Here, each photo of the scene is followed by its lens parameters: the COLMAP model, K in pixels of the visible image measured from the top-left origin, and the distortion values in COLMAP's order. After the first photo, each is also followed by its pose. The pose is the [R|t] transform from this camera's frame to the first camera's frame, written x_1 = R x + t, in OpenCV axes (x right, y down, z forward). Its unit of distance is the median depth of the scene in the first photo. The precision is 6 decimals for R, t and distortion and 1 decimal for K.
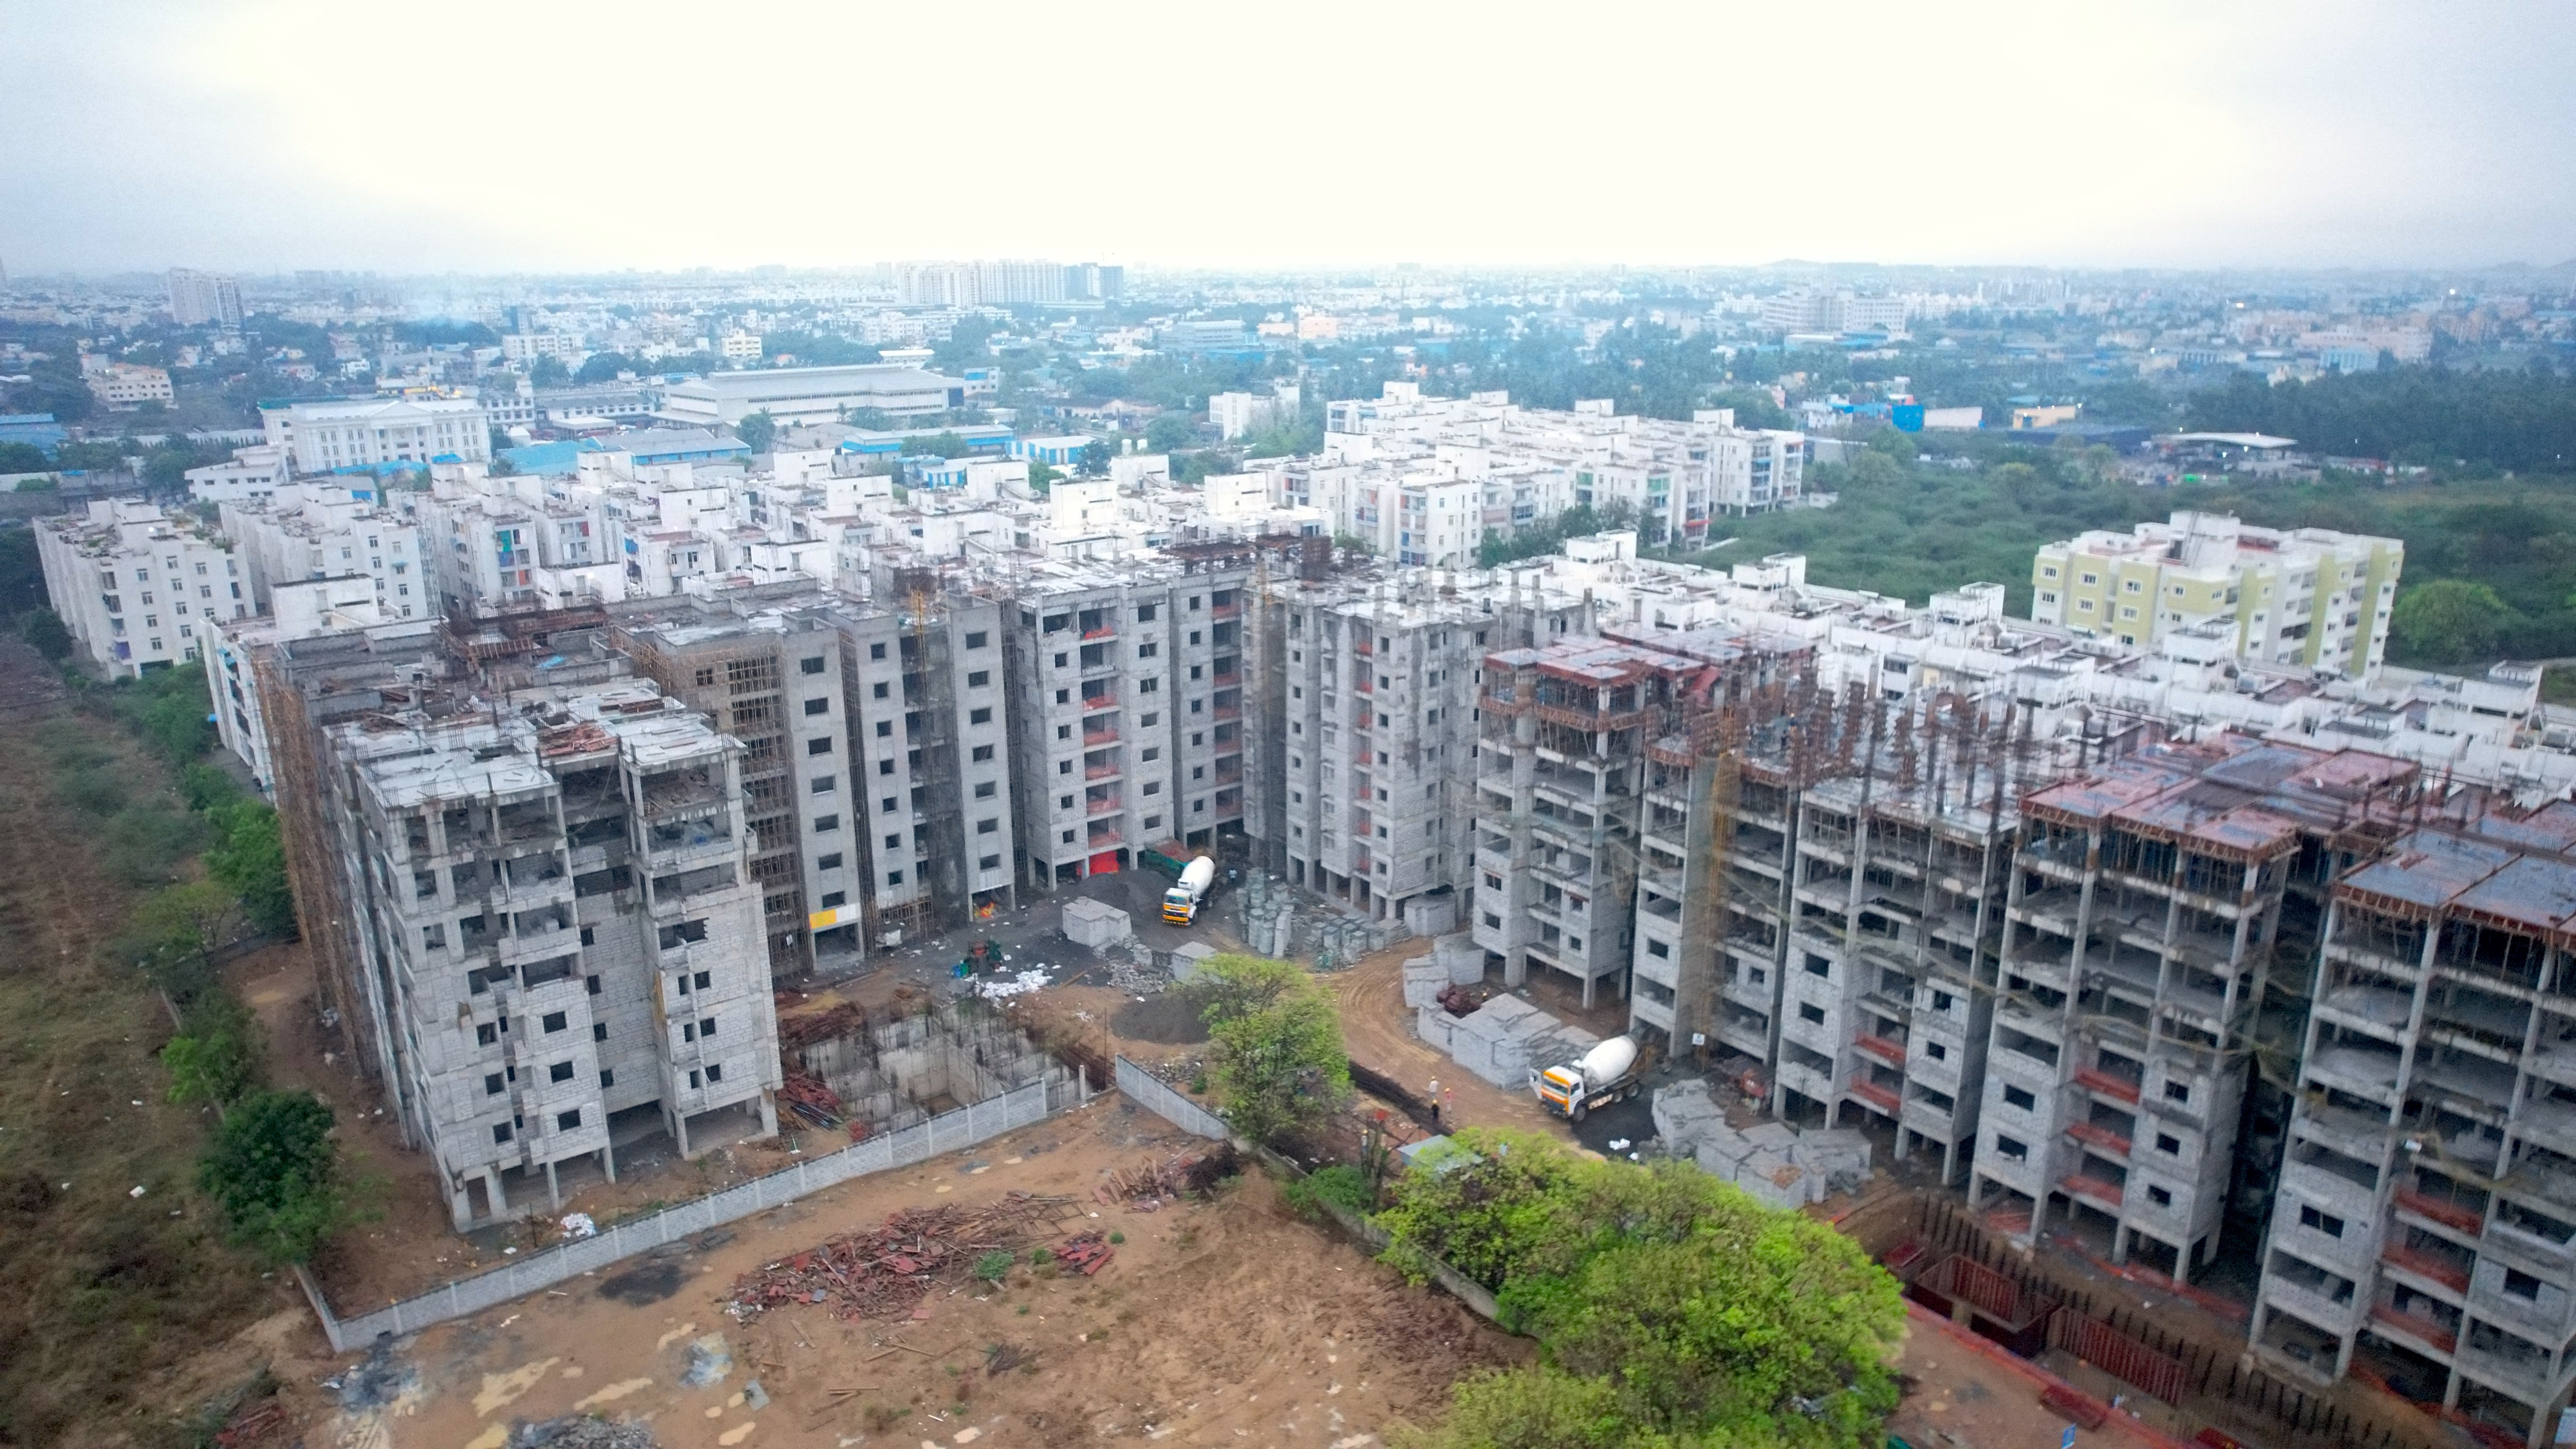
lens RADIAL K [[1650.4, 0, 1296.8], [0, 1650.4, 728.2], [0, 0, 1]] dist [-0.067918, 0.055054]
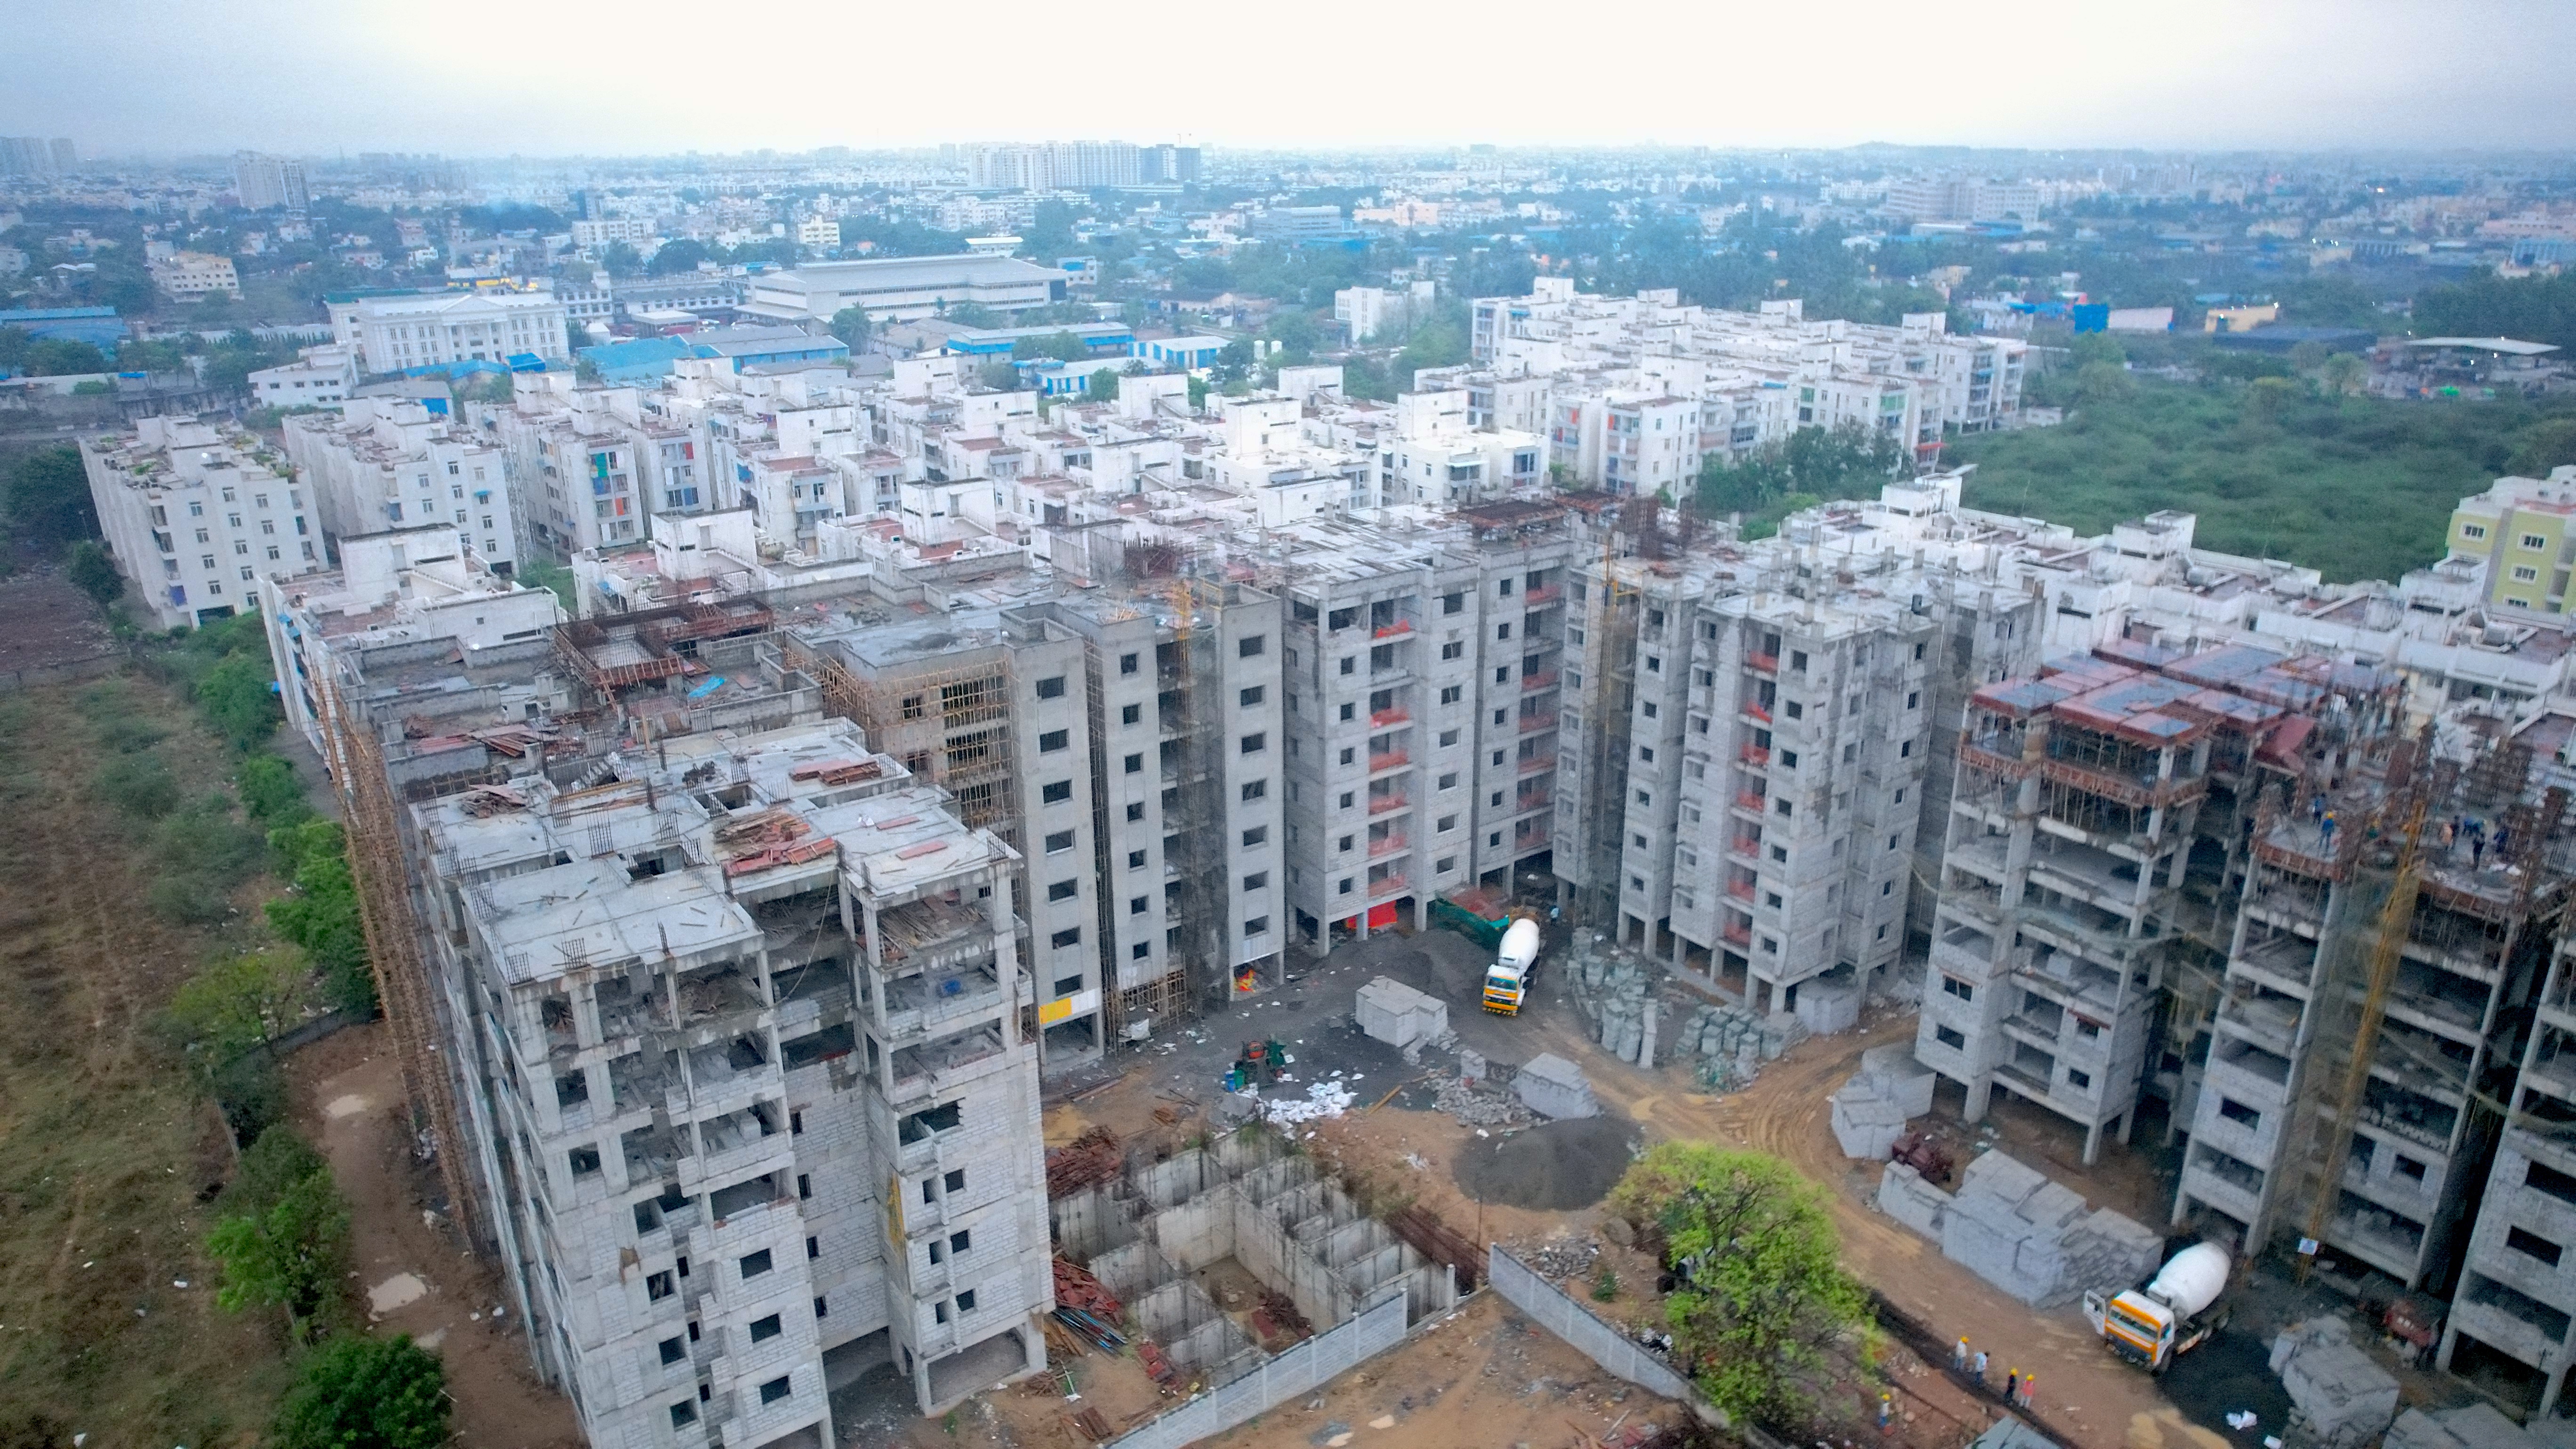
lens RADIAL K [[1650.4, 0, 1296.8], [0, 1650.4, 728.2], [0, 0, 1]] dist [-0.067918, 0.055054]
pose [[0.999287, 0.012128, -0.035759, -0.138018], [-0.009742, 0.997762, 0.066148, -0.062667], [0.036482, -0.065752, 0.997169, 0.225611]]
